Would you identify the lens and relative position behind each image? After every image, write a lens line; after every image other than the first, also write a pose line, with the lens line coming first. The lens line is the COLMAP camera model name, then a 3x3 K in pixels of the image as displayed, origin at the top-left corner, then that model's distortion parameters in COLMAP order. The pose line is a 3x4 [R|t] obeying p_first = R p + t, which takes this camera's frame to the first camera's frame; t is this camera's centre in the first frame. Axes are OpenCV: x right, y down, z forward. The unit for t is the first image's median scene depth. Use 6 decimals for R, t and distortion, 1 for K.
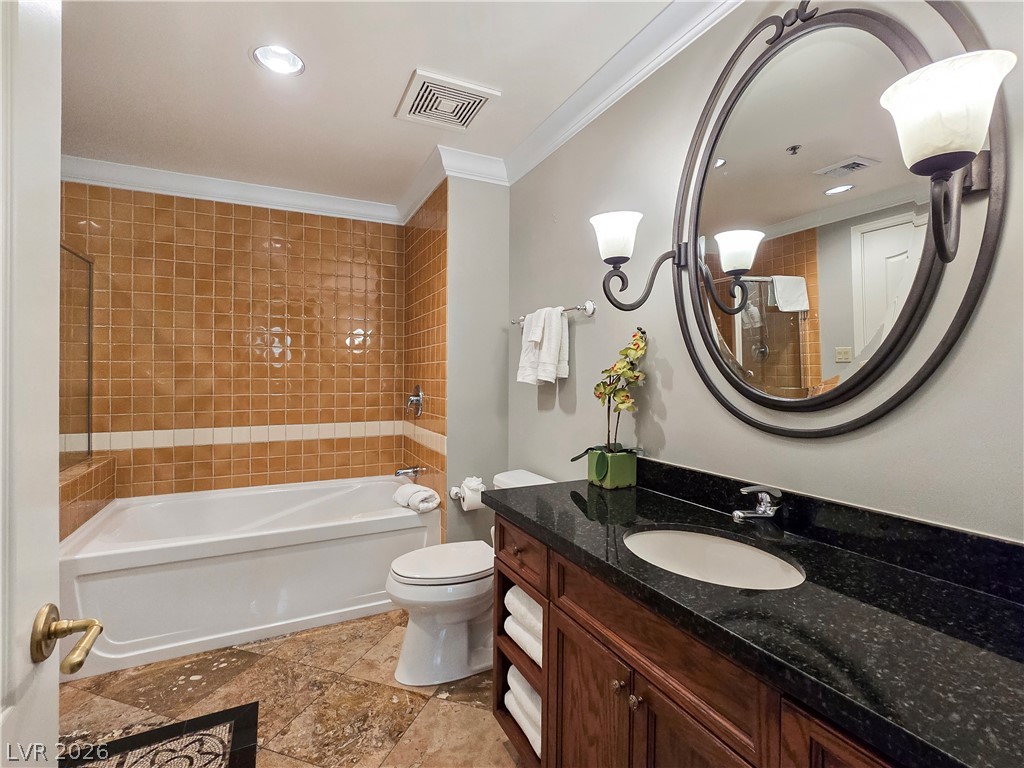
lens RADIAL K [[481.3, 0, 506.9], [0, 481.3, 372.6], [0, 0, 1]] dist [0.000603, 0.000342]
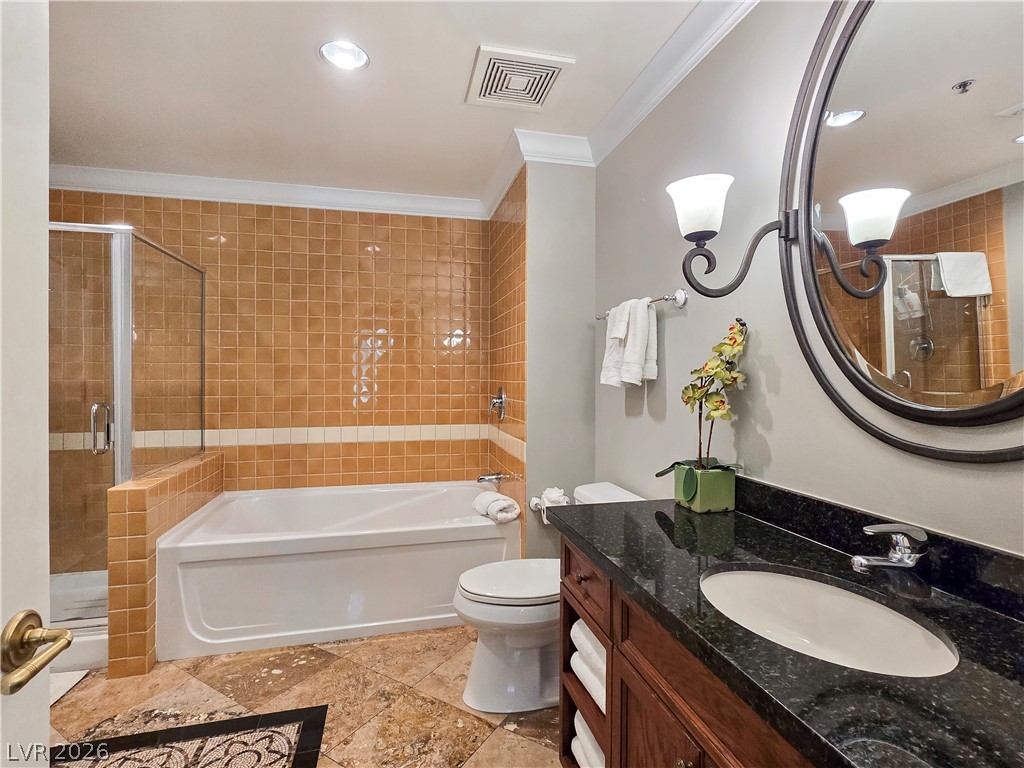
lens RADIAL K [[499.1, 0, 509.2], [0, 499.1, 373.8], [0, 0, 1]] dist [-0.001358, -0.000024]
pose [[0.976554, -0.000932, -0.215272, 0.067878], [0.000709, 0.999999, -0.001116, 0.001770], [0.215273, 0.000937, 0.976554, 0.072820]]
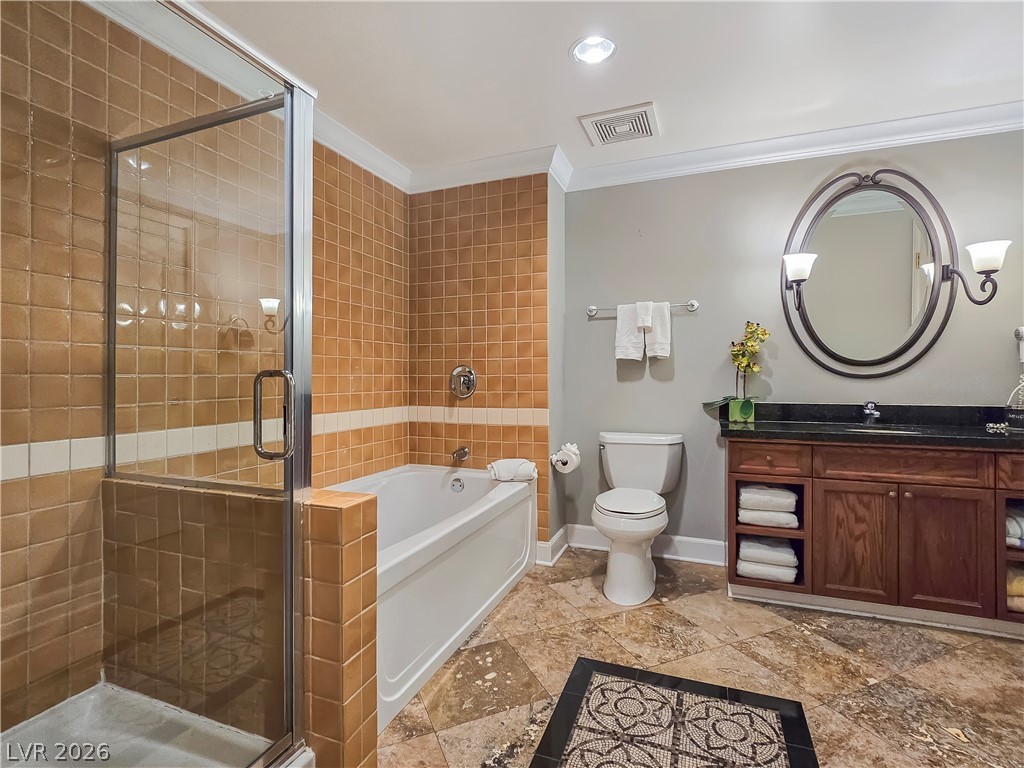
lens RADIAL K [[503.5, 0, 514.5], [0, 503.5, 370.7], [0, 0, 1]] dist [0.000310, 0.000002]
pose [[0.731679, 0.002518, 0.681645, -1.302313], [0.003842, 0.999962, -0.007818, 0.073351], [-0.681638, 0.008340, 0.731642, 0.286021]]
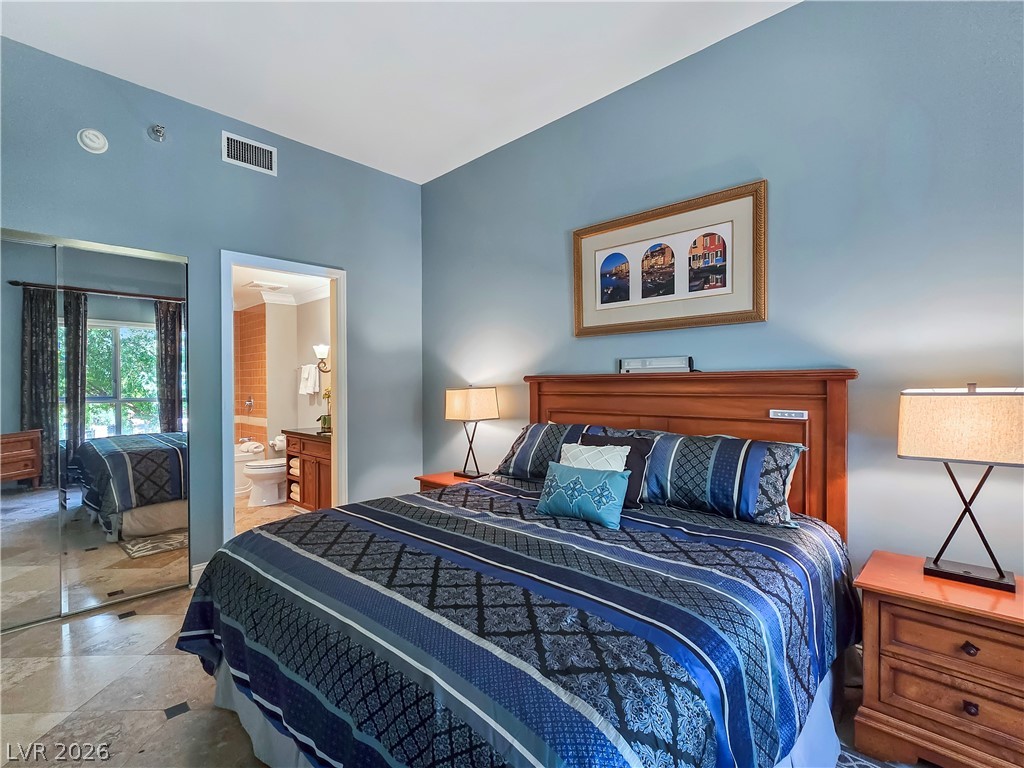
lens RADIAL K [[499.1, 0, 509.2], [0, 499.1, 373.8], [0, 0, 1]] dist [-0.001358, -0.000024]
pose [[0.941042, -0.006550, 0.338226, 0.206476], [0.012240, 0.999817, -0.014694, -0.038513], [-0.338068, 0.017968, 0.940950, -2.149322]]
